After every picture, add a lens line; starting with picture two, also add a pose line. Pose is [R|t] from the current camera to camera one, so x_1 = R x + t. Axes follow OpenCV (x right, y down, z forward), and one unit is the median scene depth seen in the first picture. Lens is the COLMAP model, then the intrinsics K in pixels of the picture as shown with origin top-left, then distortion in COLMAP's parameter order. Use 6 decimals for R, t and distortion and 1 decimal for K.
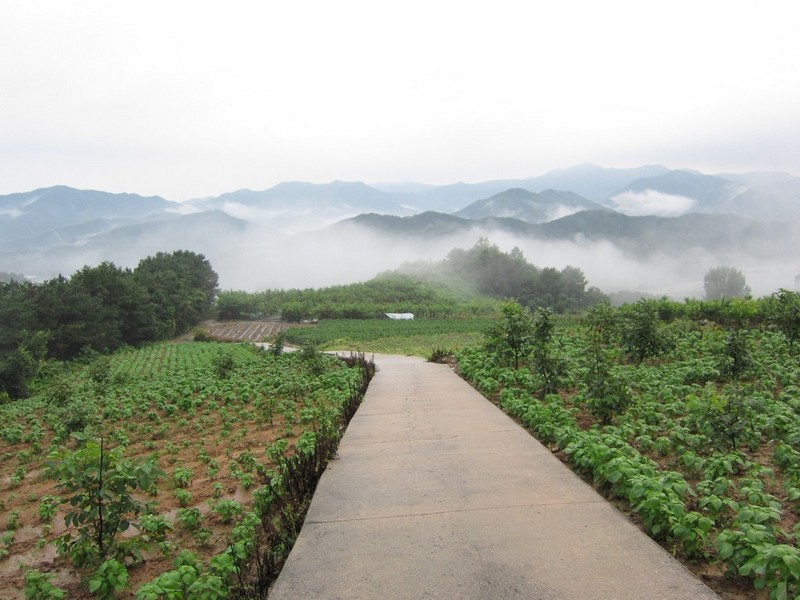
lens RADIAL K [[669.1, 0, 402.3], [0, 669.1, 302.4], [0, 0, 1]] dist [-0.059610, 0.033349]
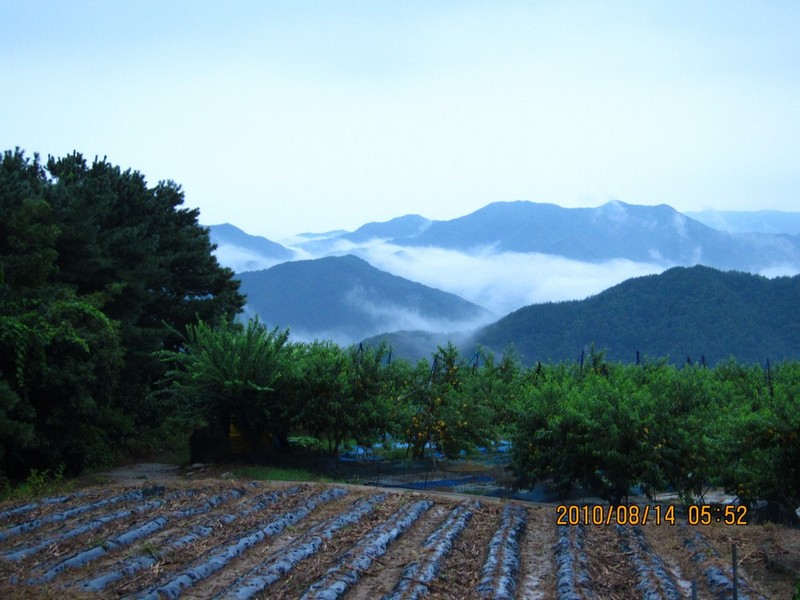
lens RADIAL K [[1492.4, 0, 406.6], [0, 1492.4, 298.7], [0, 0, 1]] dist [-0.206291, 0.000000]
pose [[0.972649, 0.034118, -0.229760, -0.601962], [-0.060795, 0.992065, -0.110047, 0.112383], [0.224182, 0.121005, 0.967006, 3.094525]]
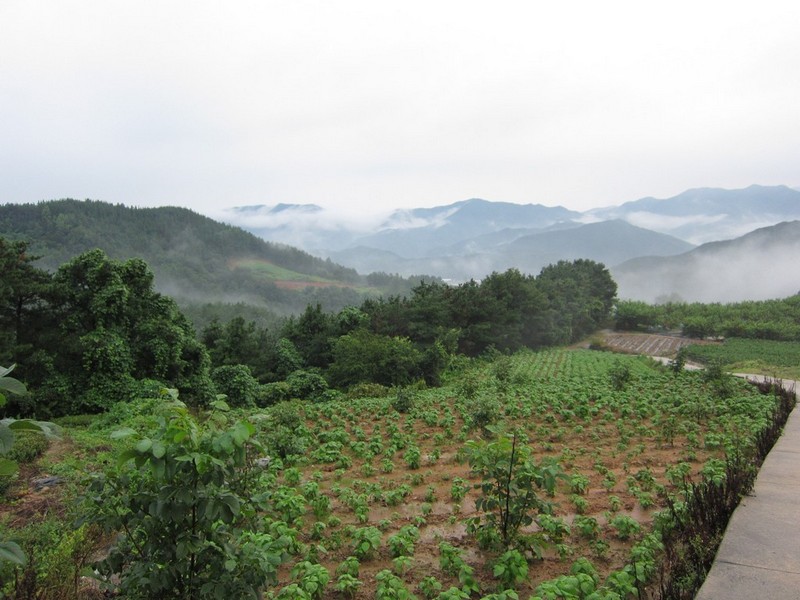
lens RADIAL K [[669.1, 0, 401.1], [0, 669.1, 302.9], [0, 0, 1]] dist [-0.059610, 0.033349]
pose [[0.834850, 0.050253, -0.548179, -0.009739], [-0.057324, 0.998347, 0.004218, 0.000240], [0.547484, 0.027903, 0.836351, -0.000032]]
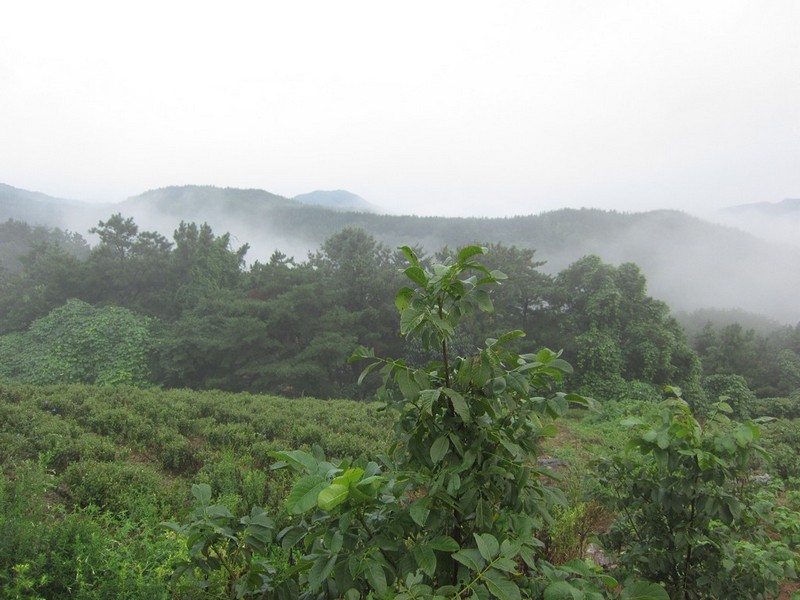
lens RADIAL K [[669.1, 0, 401.5], [0, 669.1, 300.6], [0, 0, 1]] dist [-0.059610, 0.033349]
pose [[0.279112, 0.056916, -0.958570, 0.005221], [-0.065064, 0.997069, 0.040257, 0.000226], [0.958052, 0.051132, 0.281997, -0.019562]]
